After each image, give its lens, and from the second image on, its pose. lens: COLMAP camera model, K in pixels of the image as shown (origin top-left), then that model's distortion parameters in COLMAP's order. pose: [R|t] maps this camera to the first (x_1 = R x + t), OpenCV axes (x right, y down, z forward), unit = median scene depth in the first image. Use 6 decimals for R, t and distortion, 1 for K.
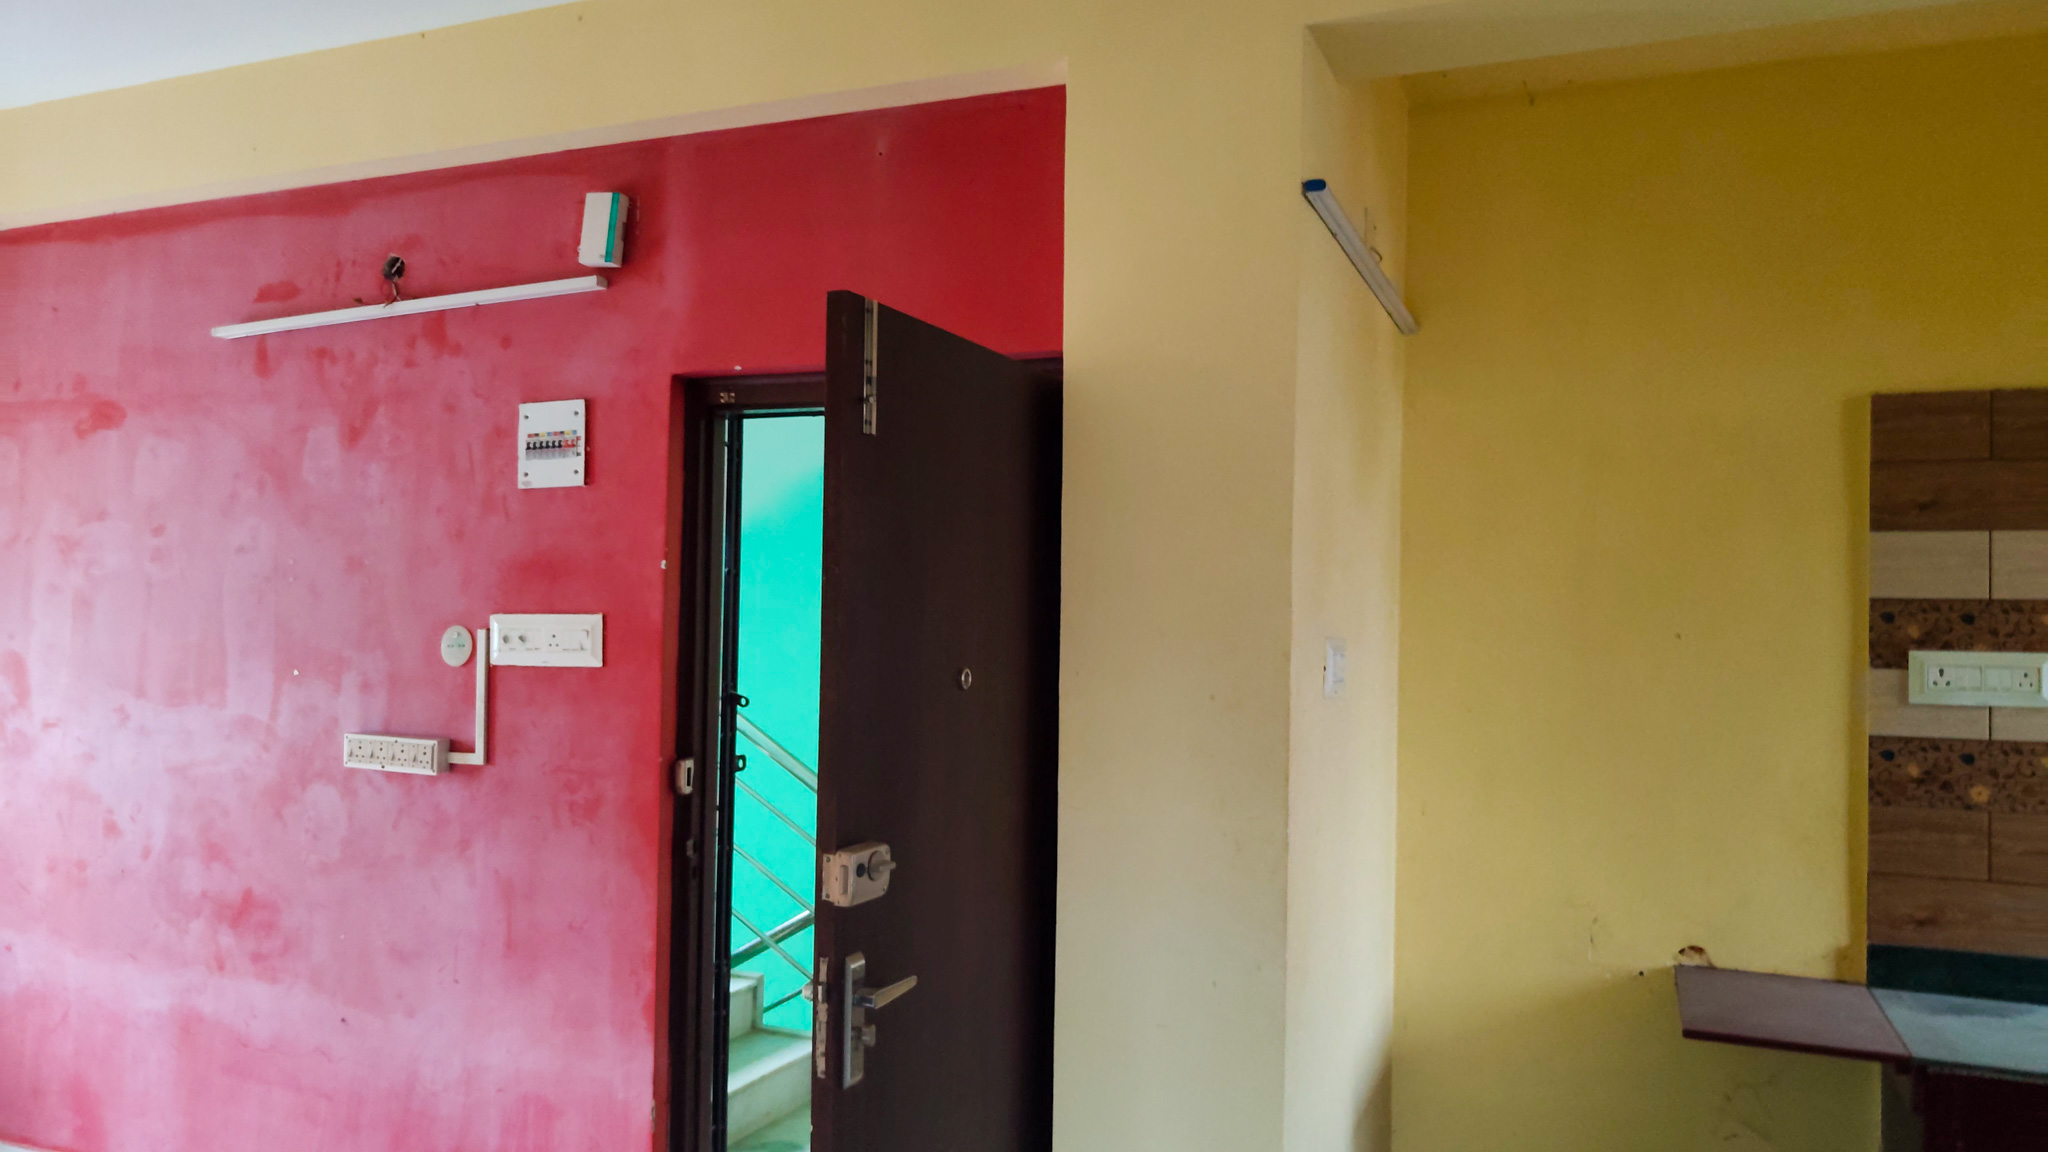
lens RADIAL K [[1460.8, 0, 1024.8], [0, 1460.8, 576.3], [0, 0, 1]] dist [0.032887, -0.037984]
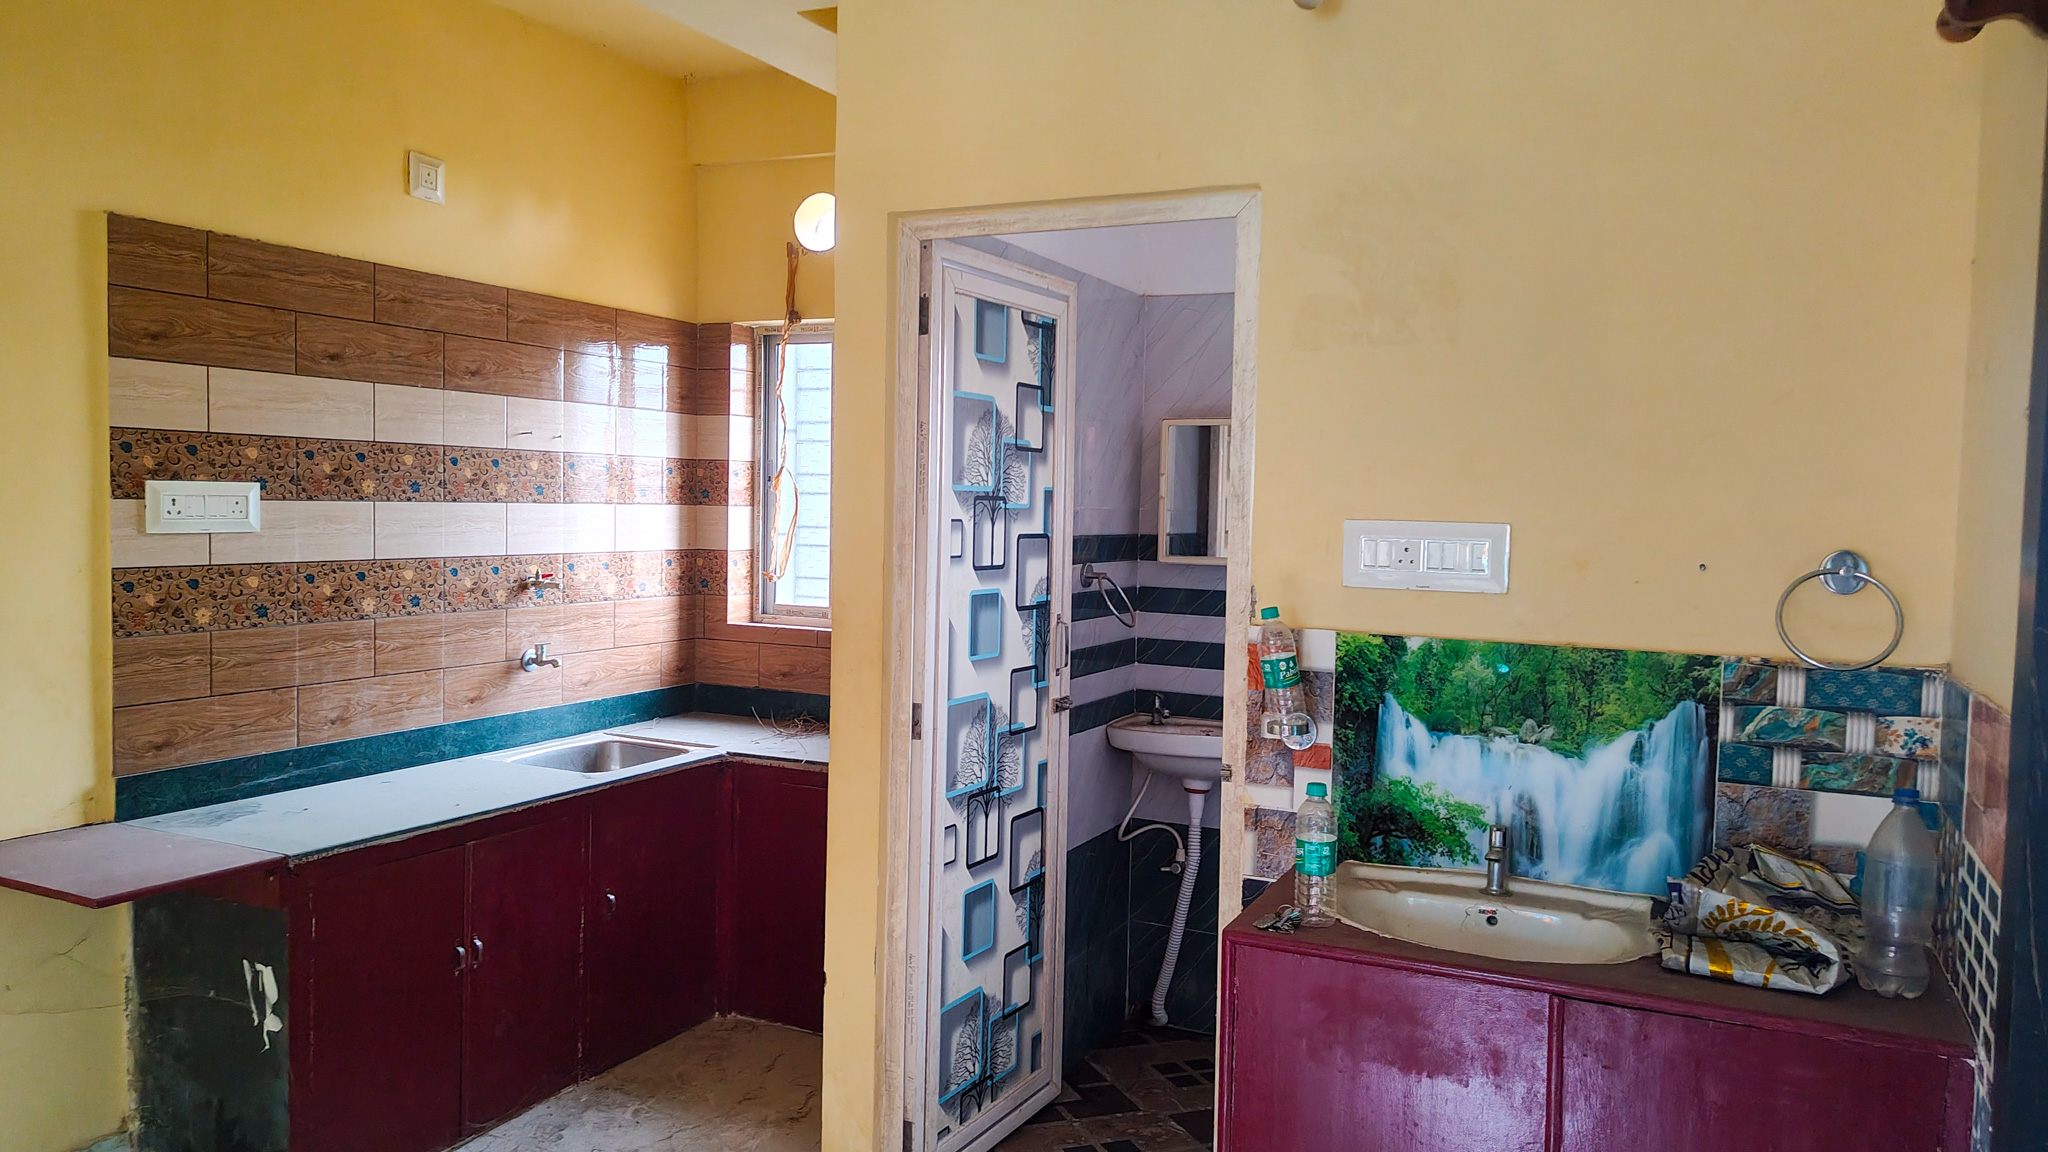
lens RADIAL K [[1460.8, 0, 1010.8], [0, 1460.8, 581.3], [0, 0, 1]] dist [0.032887, -0.037984]
pose [[0.066774, -0.068783, 0.995394, -0.358406], [-0.045242, 0.996386, 0.071887, 0.020259], [-0.996742, -0.049834, 0.063421, 0.348476]]
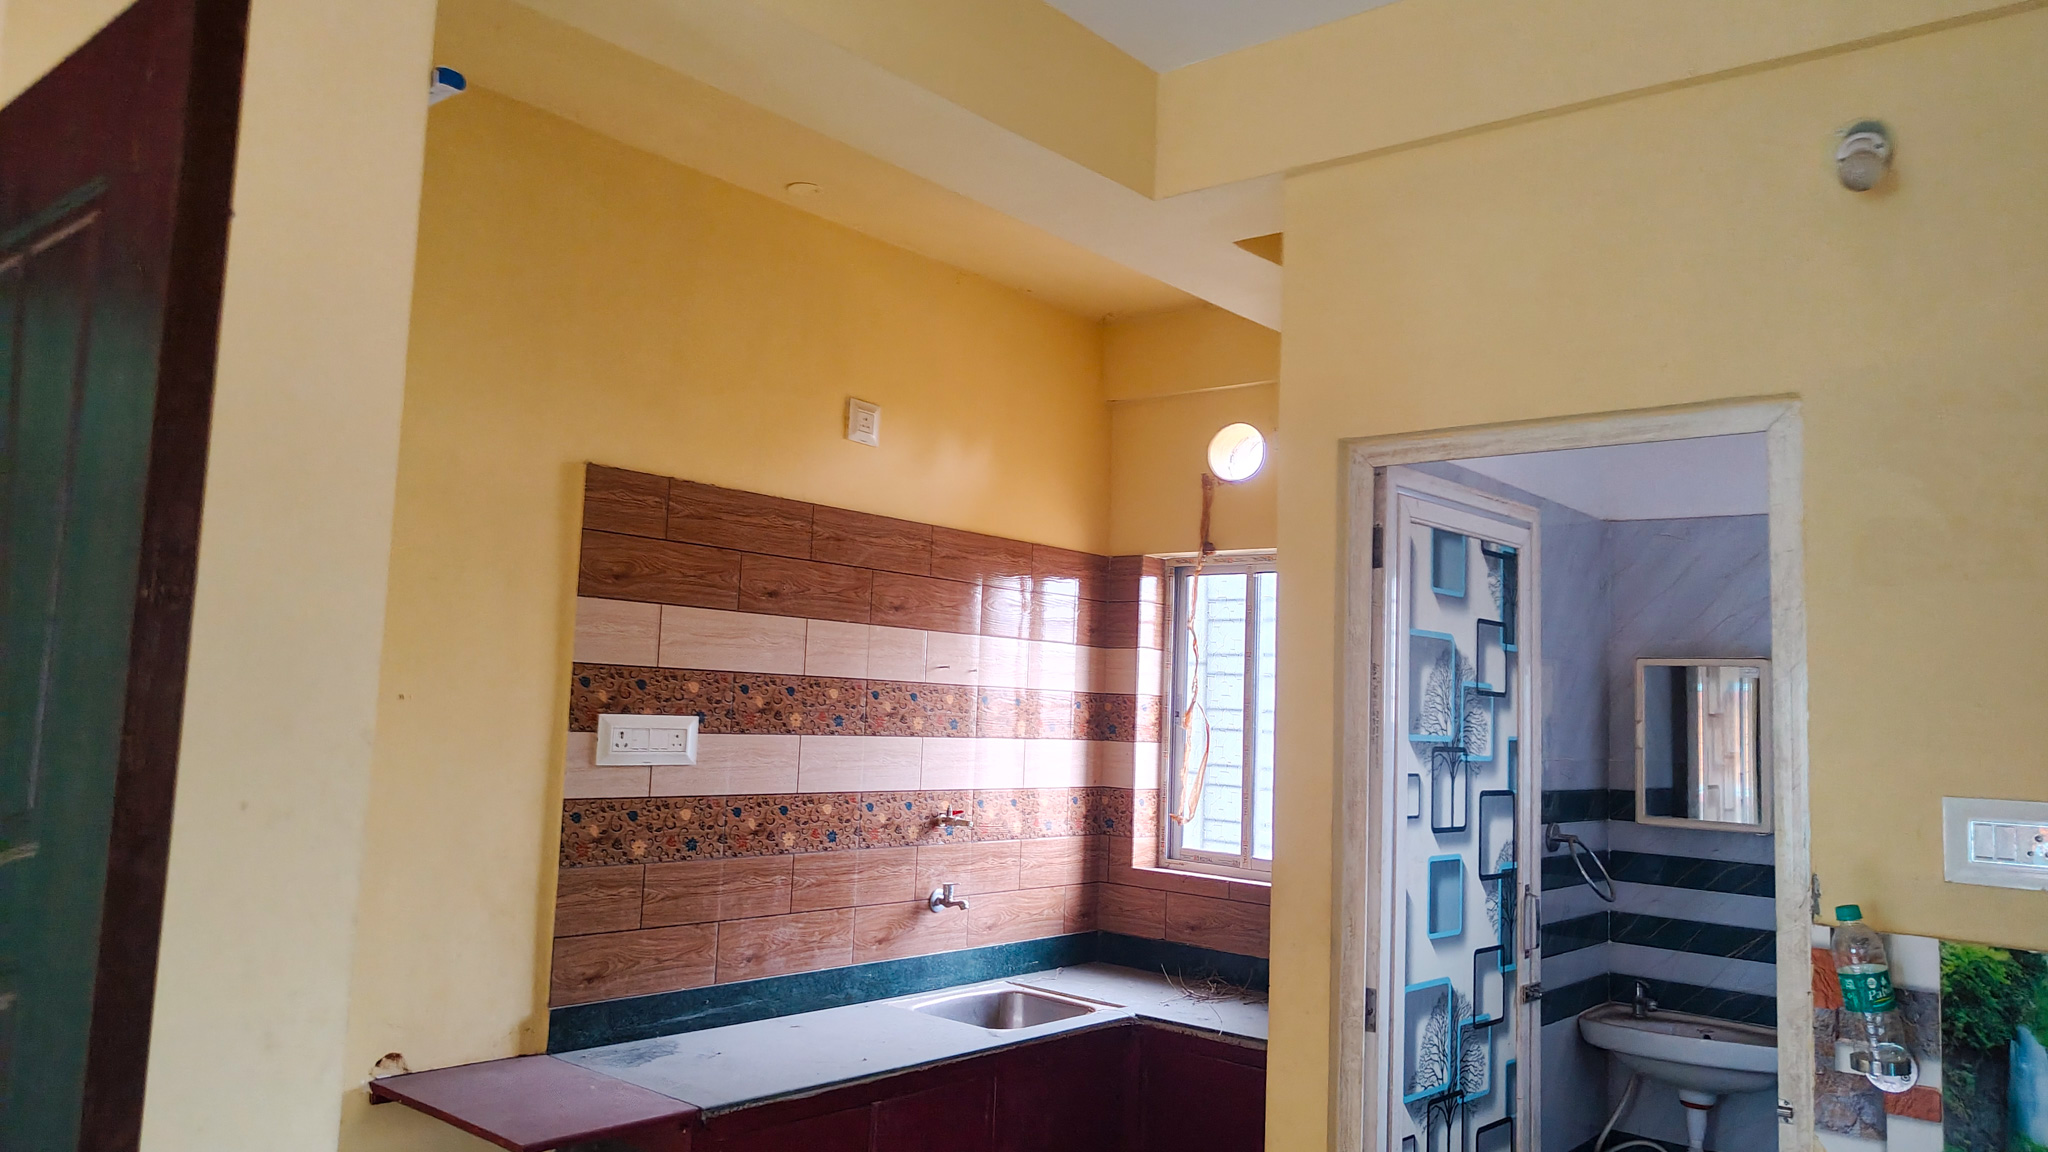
lens RADIAL K [[1460.8, 0, 1004.1], [0, 1460.8, 573.4], [0, 0, 1]] dist [0.032887, -0.037984]
pose [[0.321137, 0.087634, 0.942969, -0.288952], [-0.058614, 0.995640, -0.072567, 0.010016], [-0.945217, -0.031967, 0.324873, 0.399169]]
